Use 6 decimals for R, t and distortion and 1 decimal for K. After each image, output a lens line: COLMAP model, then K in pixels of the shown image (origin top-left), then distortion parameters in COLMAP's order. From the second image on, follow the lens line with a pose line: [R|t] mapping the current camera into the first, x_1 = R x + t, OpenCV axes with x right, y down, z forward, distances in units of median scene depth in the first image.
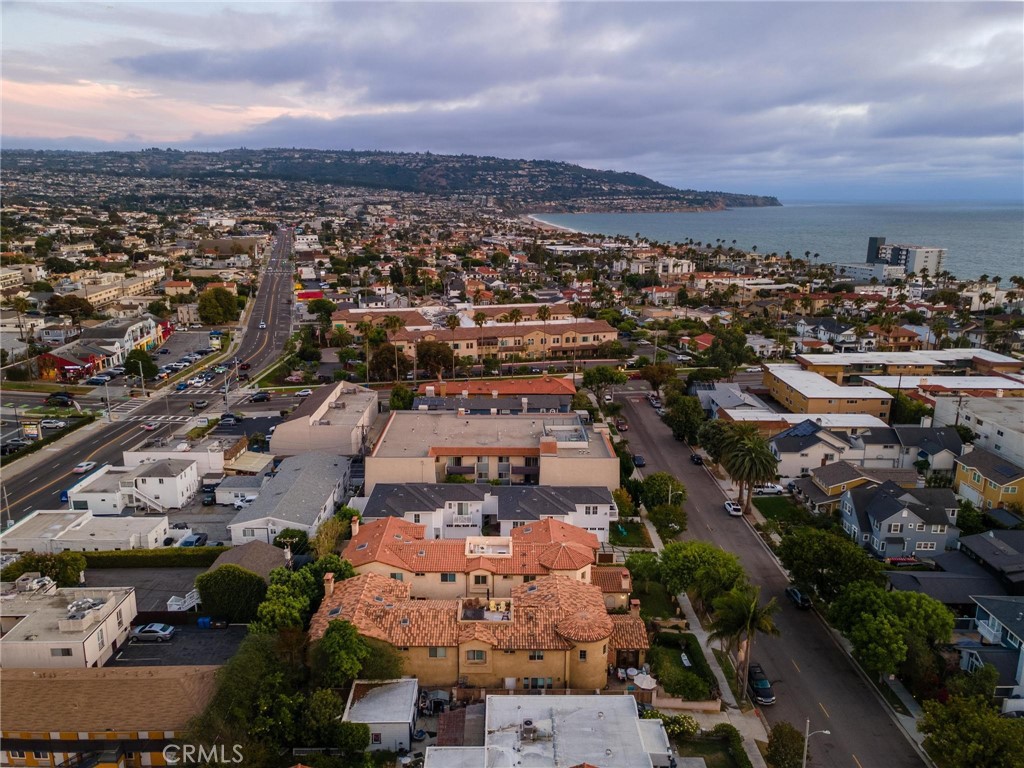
lens RADIAL K [[764.1, 0, 509.4], [0, 764.1, 331.4], [0, 0, 1]] dist [0.040030, 0.005812]
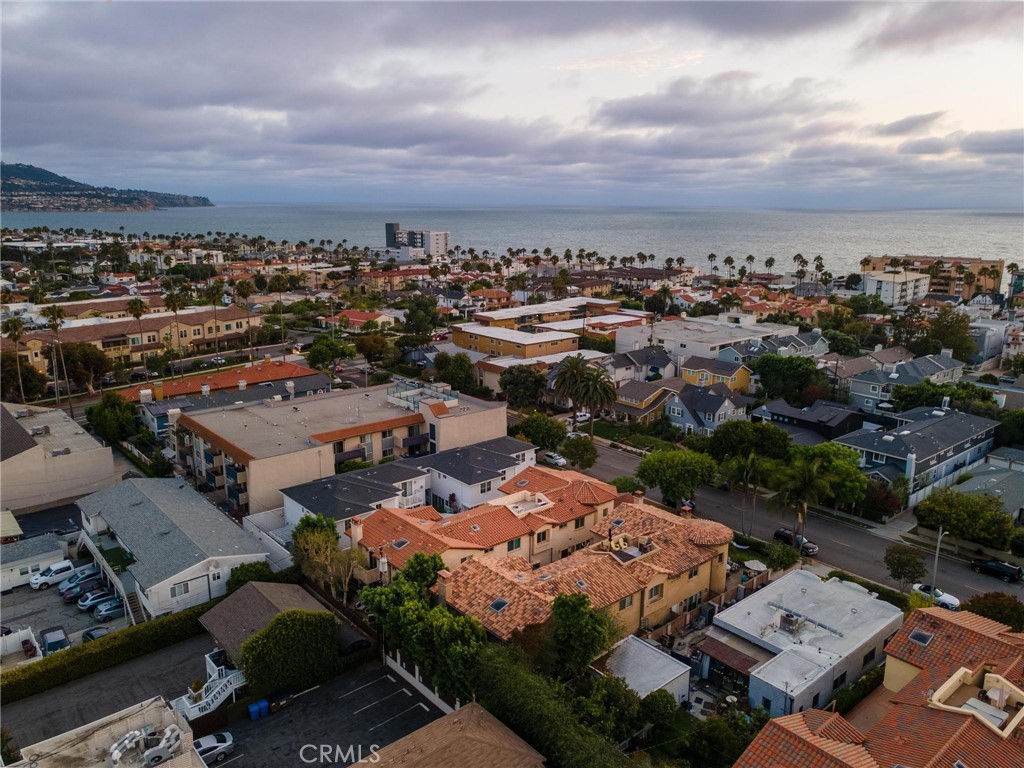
lens RADIAL K [[764.1, 0, 509.4], [0, 764.1, 331.4], [0, 0, 1]] dist [0.040030, 0.005812]
pose [[0.760296, -0.104303, 0.641148, -0.224235], [0.105575, 0.993742, 0.036469, 0.016790], [-0.640940, 0.039962, 0.766550, 0.116957]]
